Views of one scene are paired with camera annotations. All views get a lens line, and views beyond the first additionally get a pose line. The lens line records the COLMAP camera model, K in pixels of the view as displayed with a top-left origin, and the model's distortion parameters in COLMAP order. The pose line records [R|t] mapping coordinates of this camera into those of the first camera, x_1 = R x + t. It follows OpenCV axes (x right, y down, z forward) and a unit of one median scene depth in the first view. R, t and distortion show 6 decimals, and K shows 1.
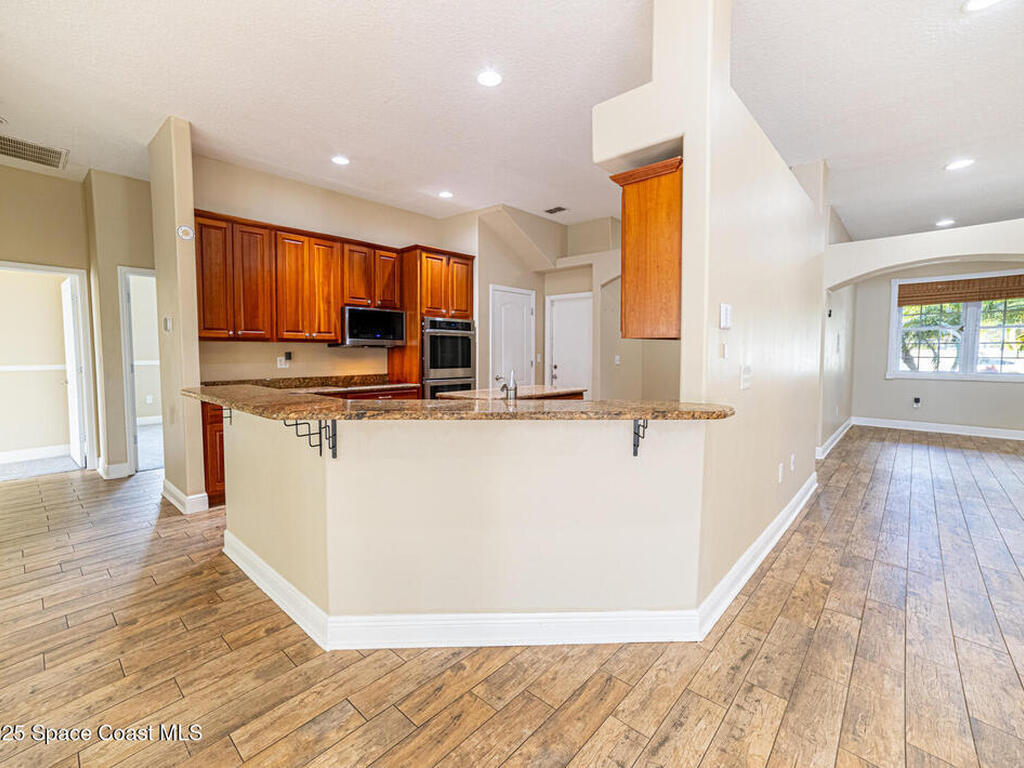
lens RADIAL K [[443.5, 0, 512.0], [0, 443.5, 384.0], [0, 0, 1]] dist [0.002854, 0.000213]
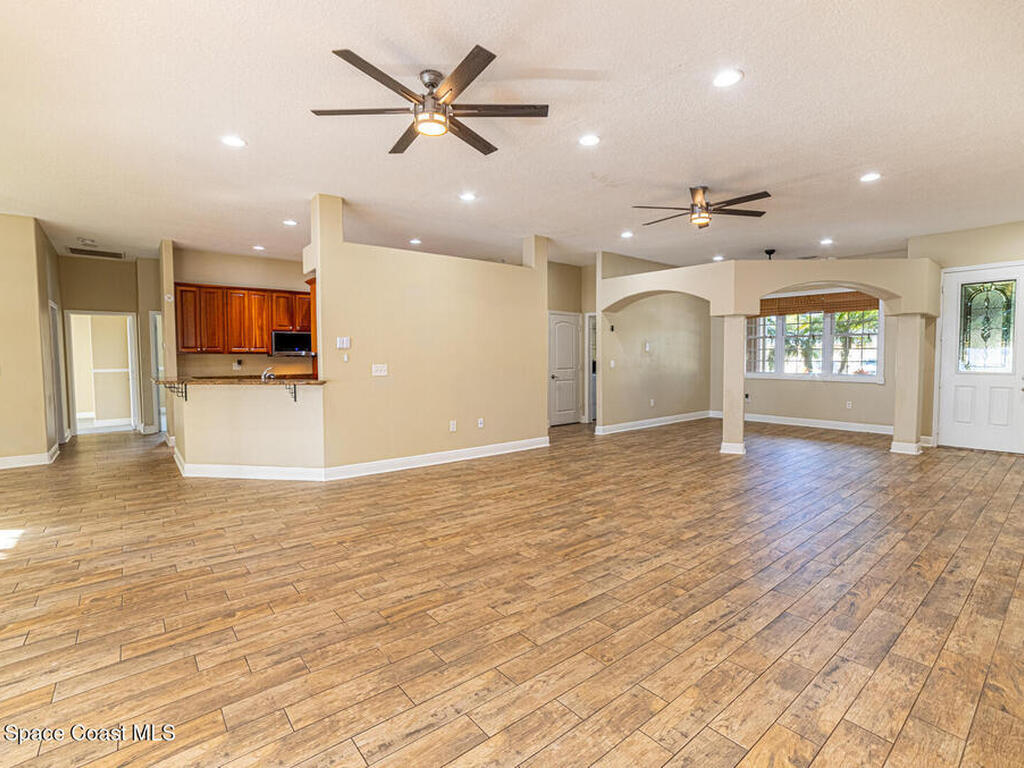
lens RADIAL K [[468.2, 0, 512.0], [0, 468.2, 384.0], [0, 0, 1]] dist [-0.001559, -0.000163]
pose [[0.988895, 0.002128, -0.148600, 0.753627], [-0.004479, 0.999870, -0.015489, 0.040038], [0.148548, 0.015982, 0.988776, -0.564608]]
